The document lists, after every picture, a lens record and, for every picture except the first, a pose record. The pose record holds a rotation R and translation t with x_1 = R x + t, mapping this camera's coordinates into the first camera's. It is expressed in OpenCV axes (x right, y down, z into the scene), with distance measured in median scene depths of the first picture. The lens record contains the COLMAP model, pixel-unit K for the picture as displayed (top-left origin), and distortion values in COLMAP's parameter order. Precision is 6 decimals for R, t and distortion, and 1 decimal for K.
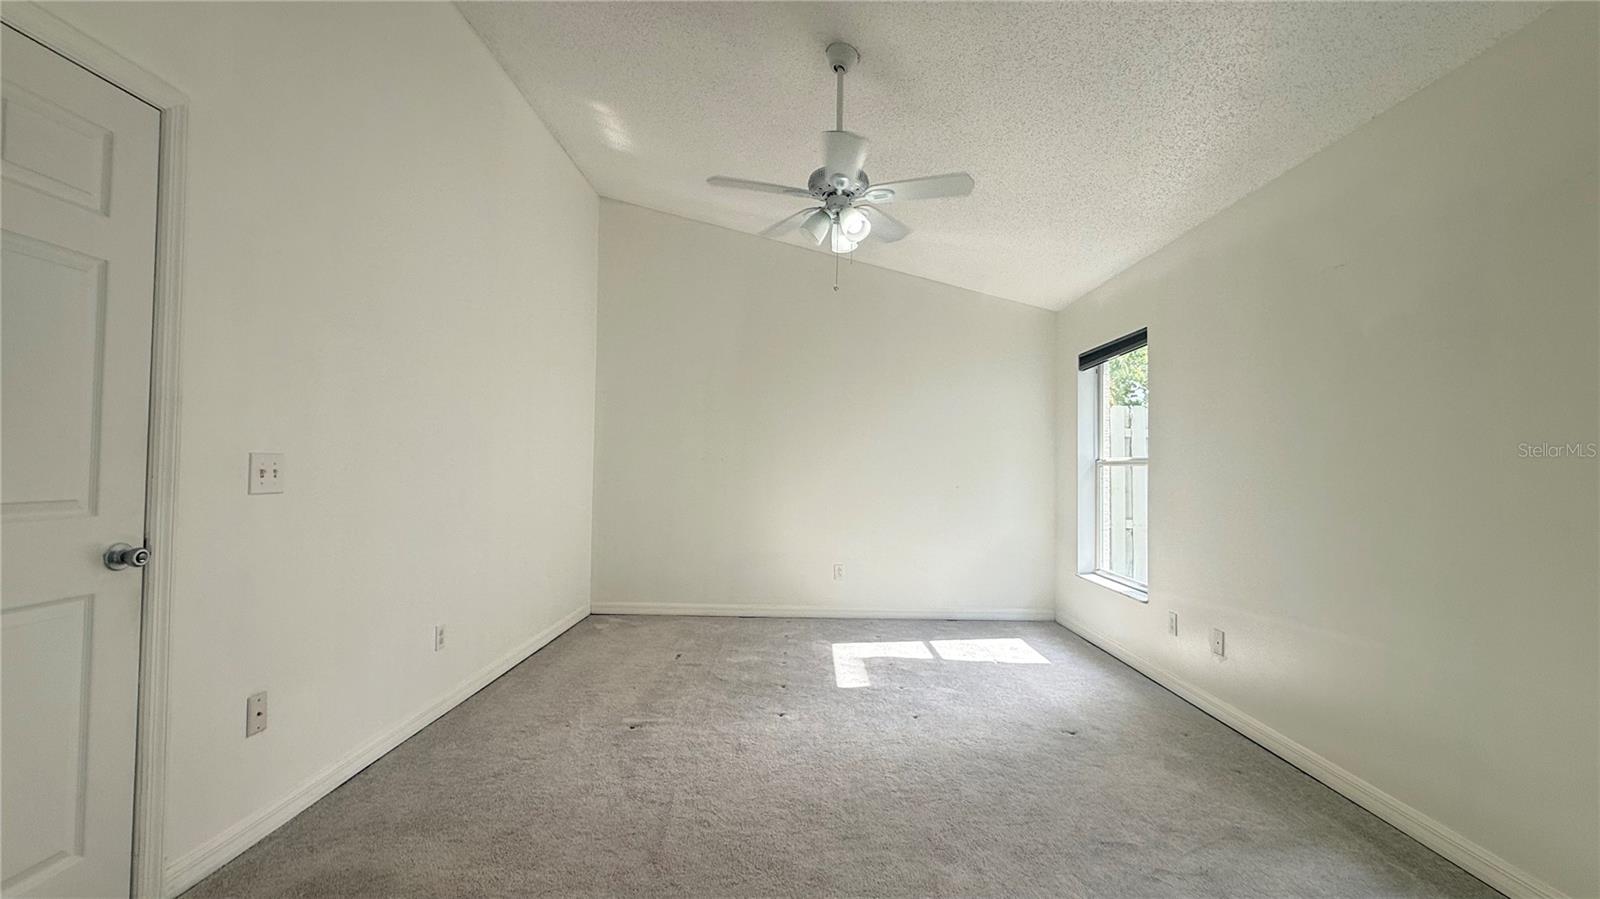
lens RADIAL K [[640.1, 0, 800.9], [0, 640.1, 456.0], [0, 0, 1]] dist [0.004576, -0.000156]
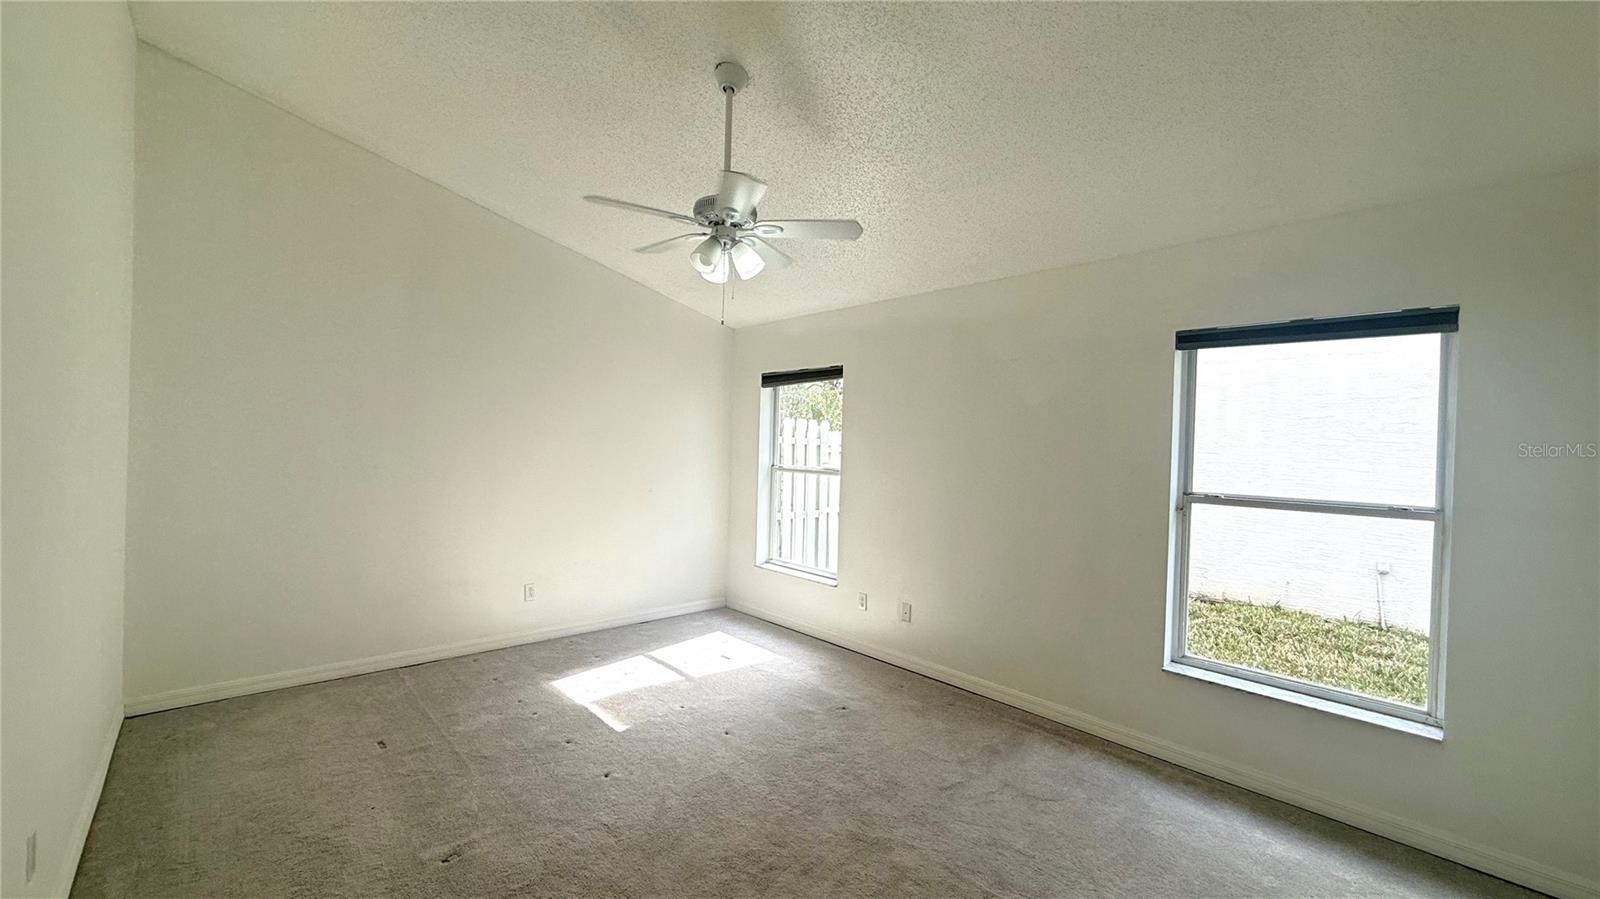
lens RADIAL K [[640.1, 0, 801.5], [0, 640.1, 445.5], [0, 0, 1]] dist [0.004576, -0.000156]
pose [[0.732066, 0.010253, 0.681156, -0.360606], [-0.032958, 0.999249, 0.020380, -0.067187], [-0.680436, -0.037369, 0.731854, 0.142742]]
